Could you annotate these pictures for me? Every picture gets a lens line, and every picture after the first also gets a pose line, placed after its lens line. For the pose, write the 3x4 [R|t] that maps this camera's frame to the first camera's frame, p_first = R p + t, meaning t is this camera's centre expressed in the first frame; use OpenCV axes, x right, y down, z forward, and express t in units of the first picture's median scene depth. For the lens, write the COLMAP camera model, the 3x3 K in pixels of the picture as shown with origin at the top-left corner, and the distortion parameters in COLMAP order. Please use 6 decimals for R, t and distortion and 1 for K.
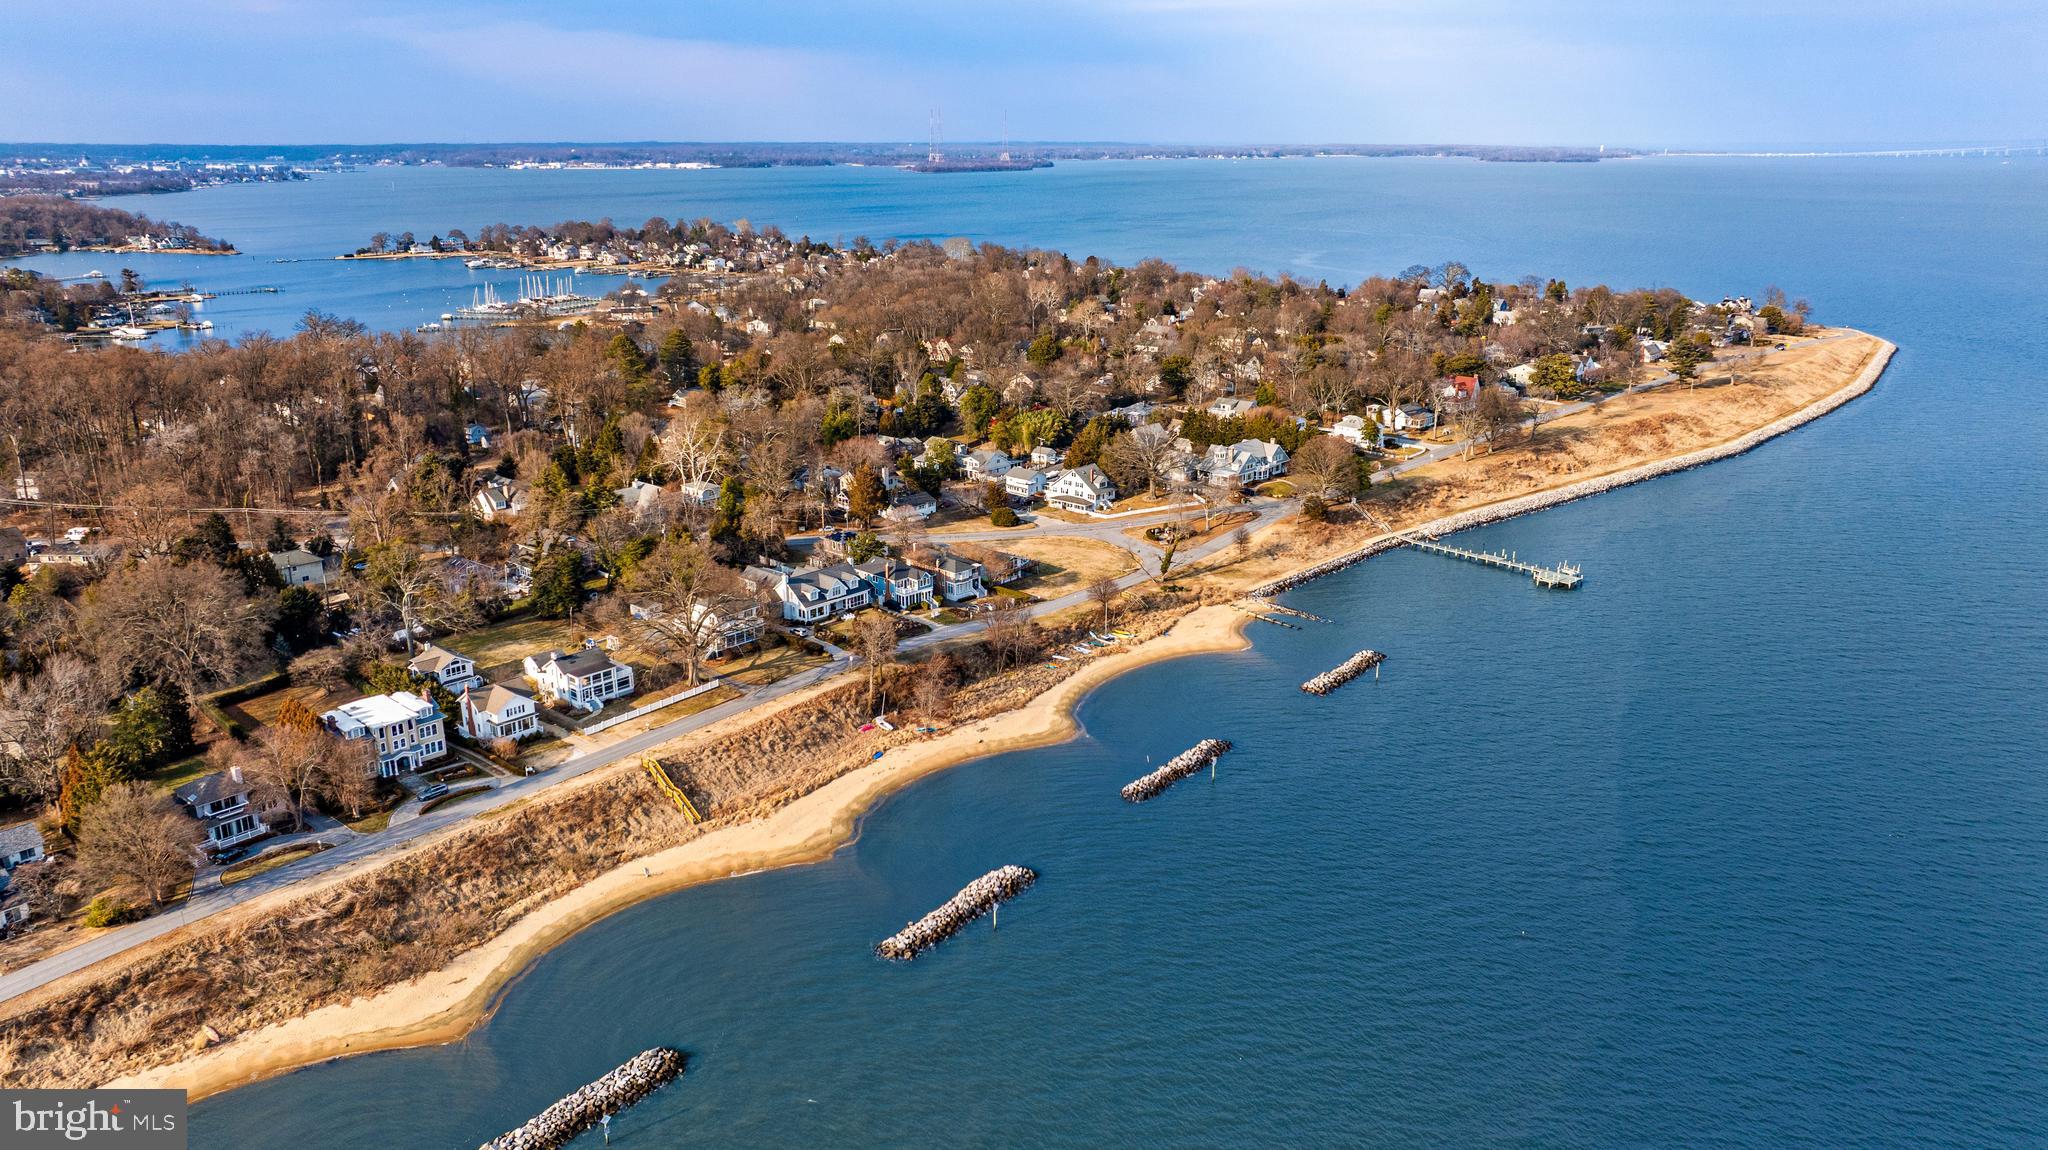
lens RADIAL K [[1438.9, 0, 1025.8], [0, 1438.9, 563.9], [0, 0, 1]] dist [-0.021798, 0.006597]
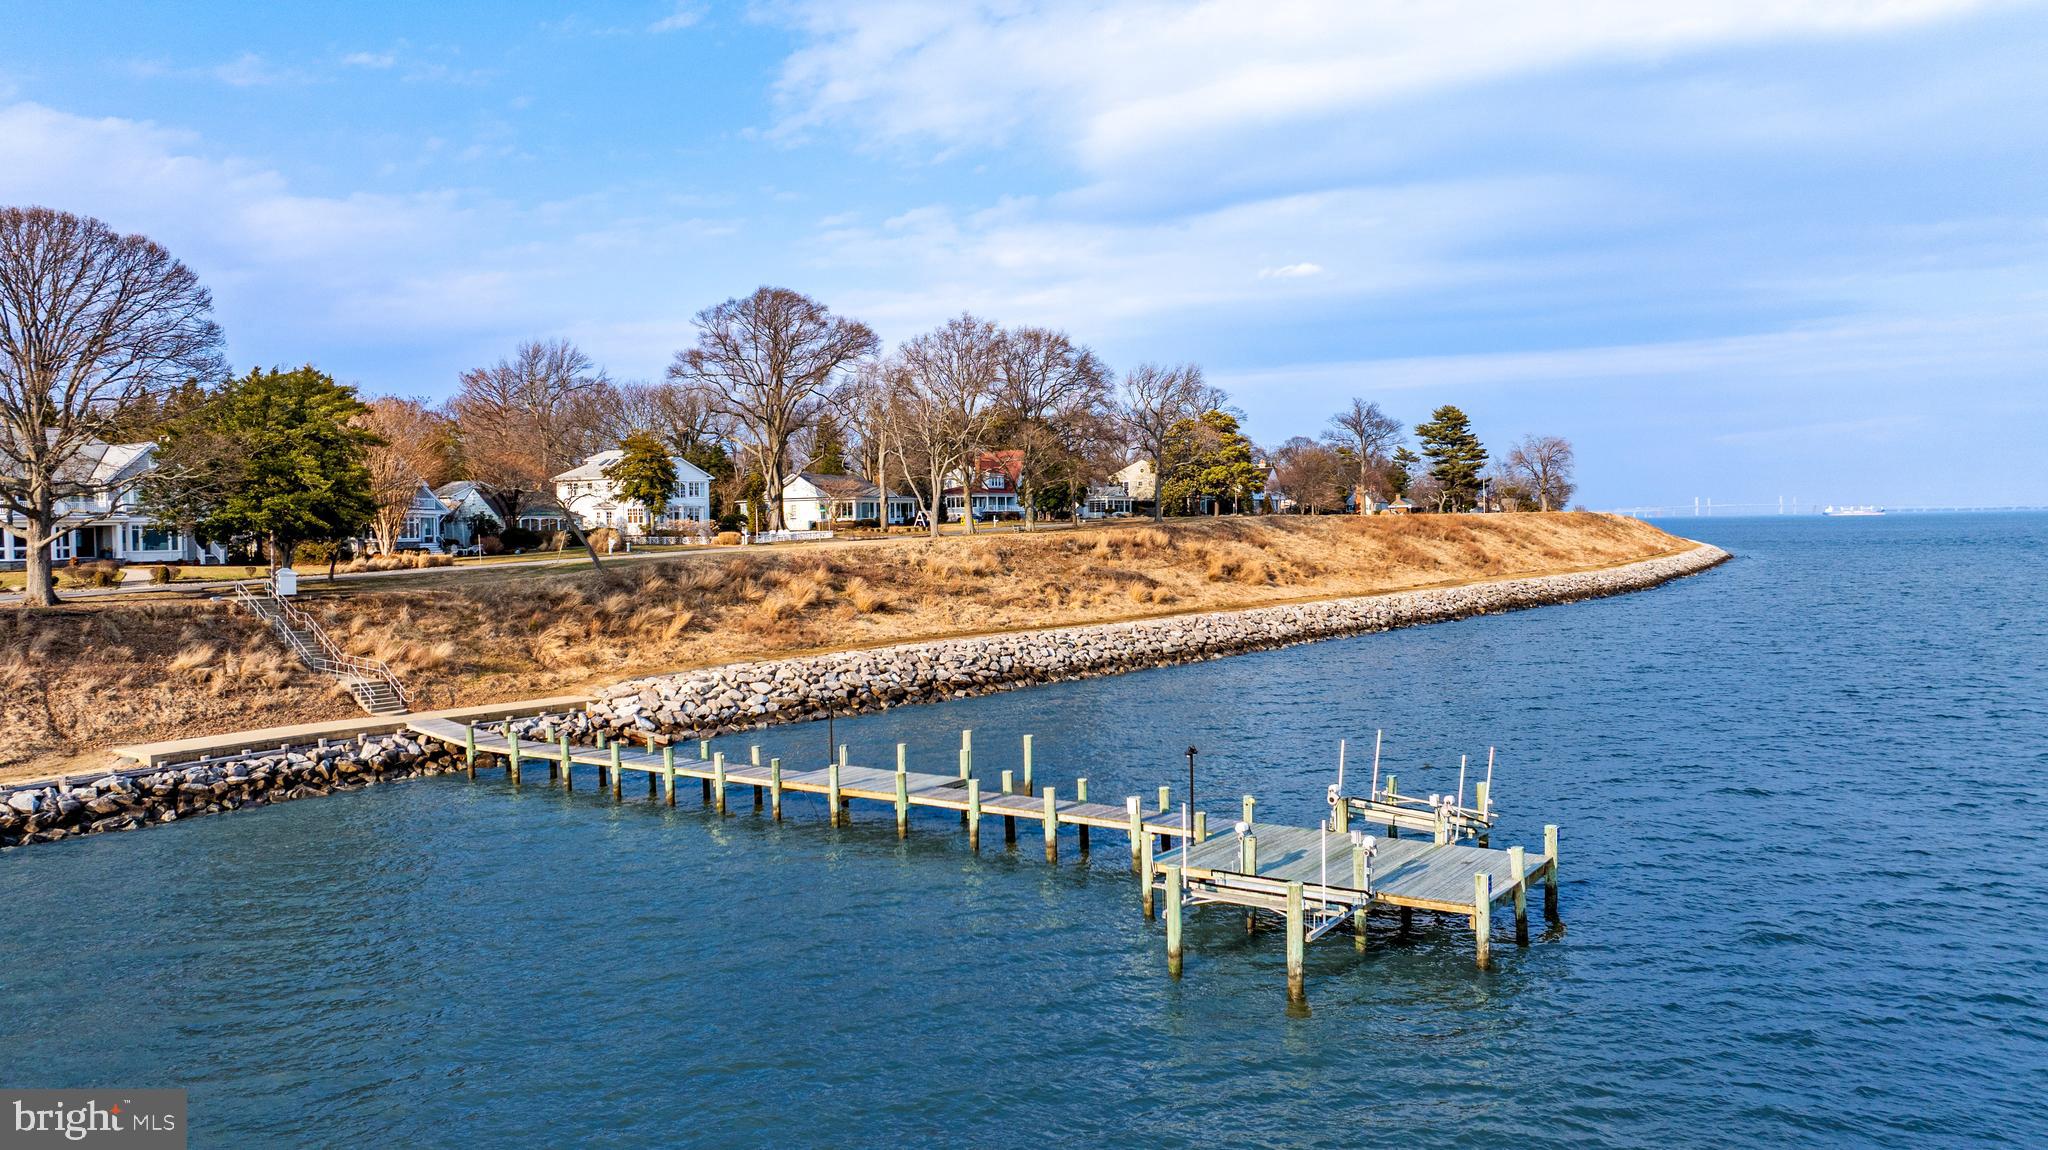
lens RADIAL K [[1438.9, 0, 1025.8], [0, 1438.9, 563.9], [0, 0, 1]] dist [-0.021798, 0.006597]
pose [[0.975627, -0.016076, 0.218846, 0.319371], [0.073177, 0.964060, -0.255409, 0.013477], [-0.206875, 0.265199, 0.941739, 0.885743]]
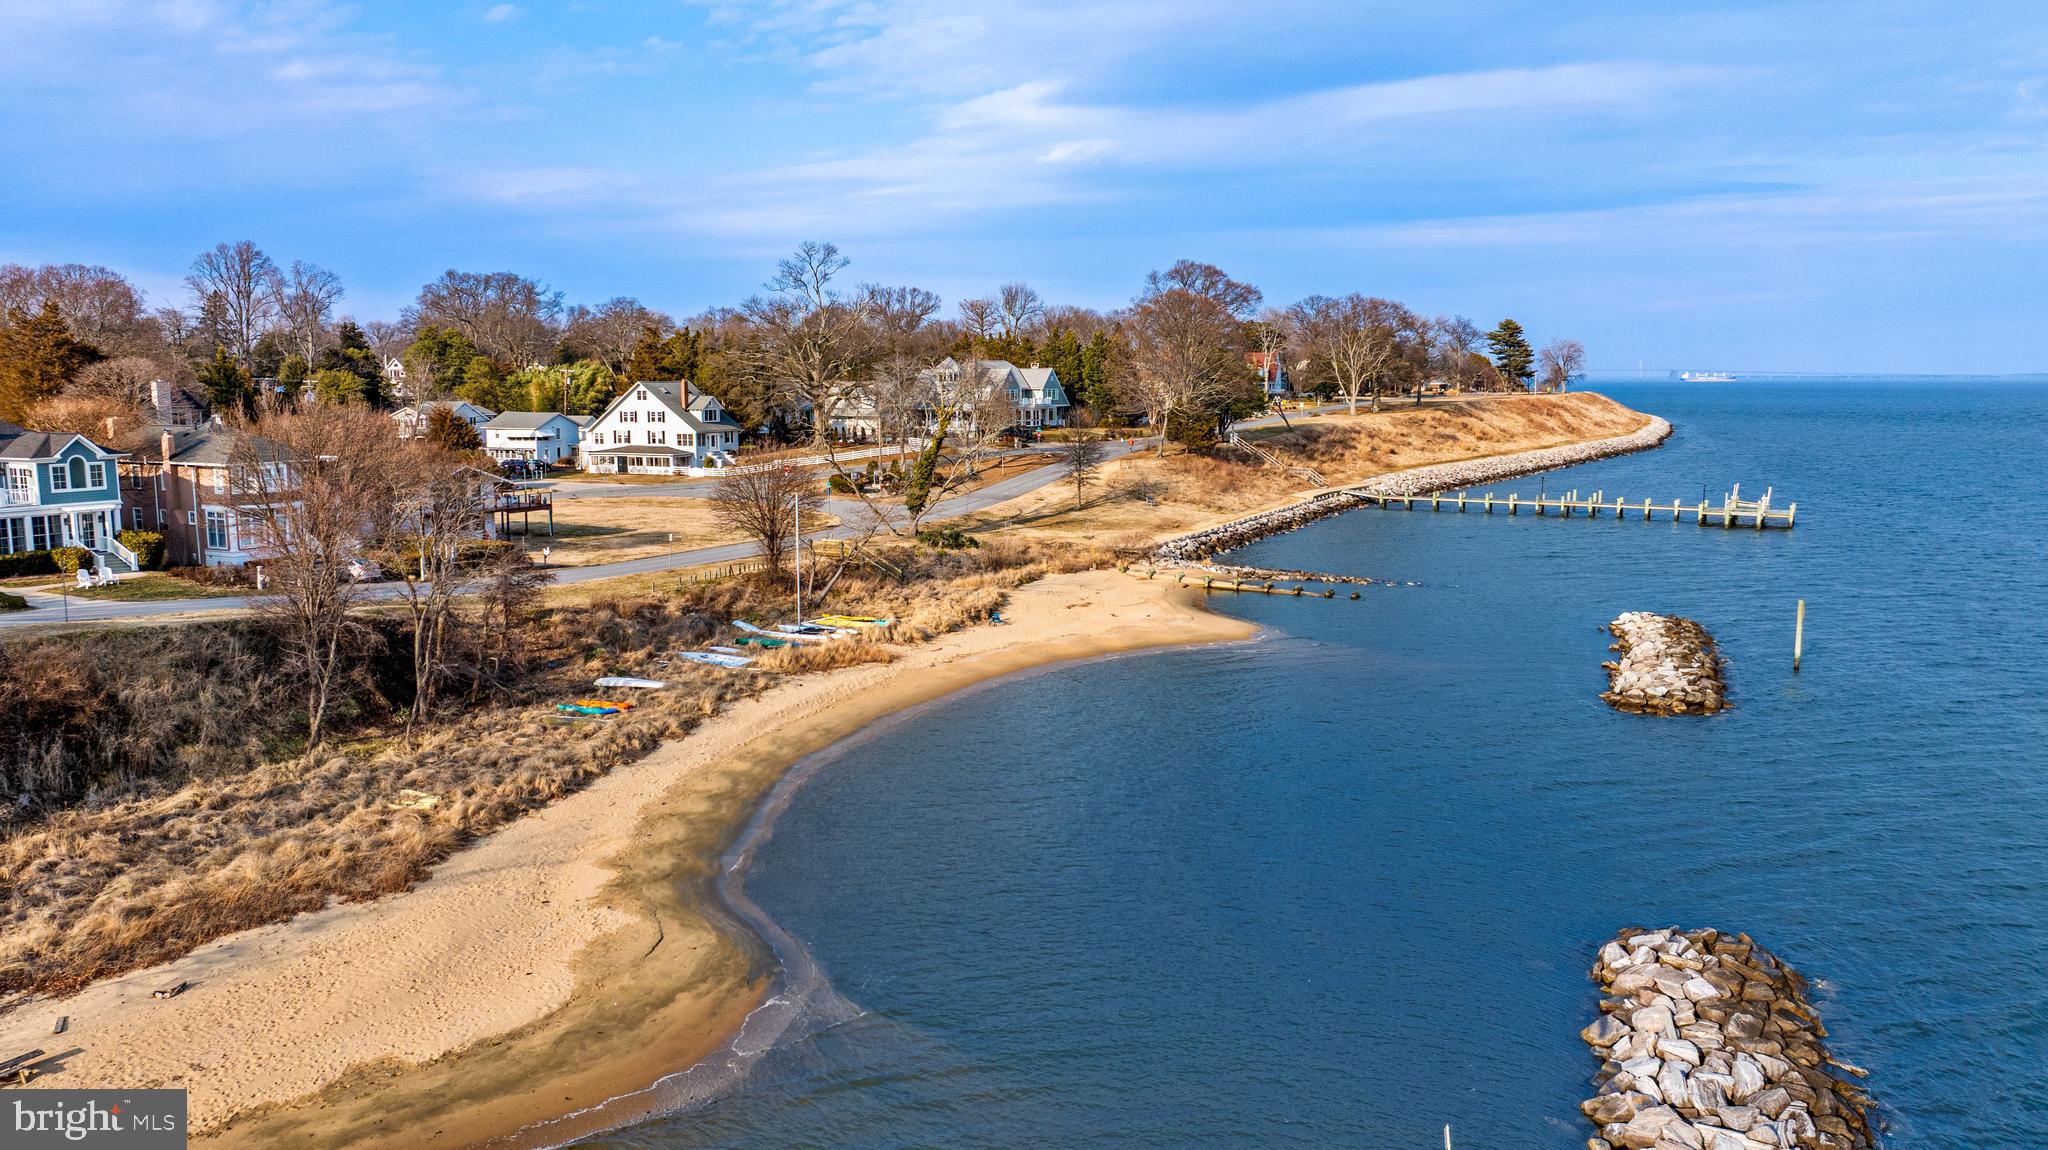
lens RADIAL K [[1438.9, 0, 1025.8], [0, 1438.9, 563.9], [0, 0, 1]] dist [-0.021798, 0.006597]
pose [[0.953866, -0.044009, 0.296990, 0.014164], [0.091708, 0.984630, -0.148638, 0.072762], [-0.285884, 0.169017, 0.943241, 0.631856]]
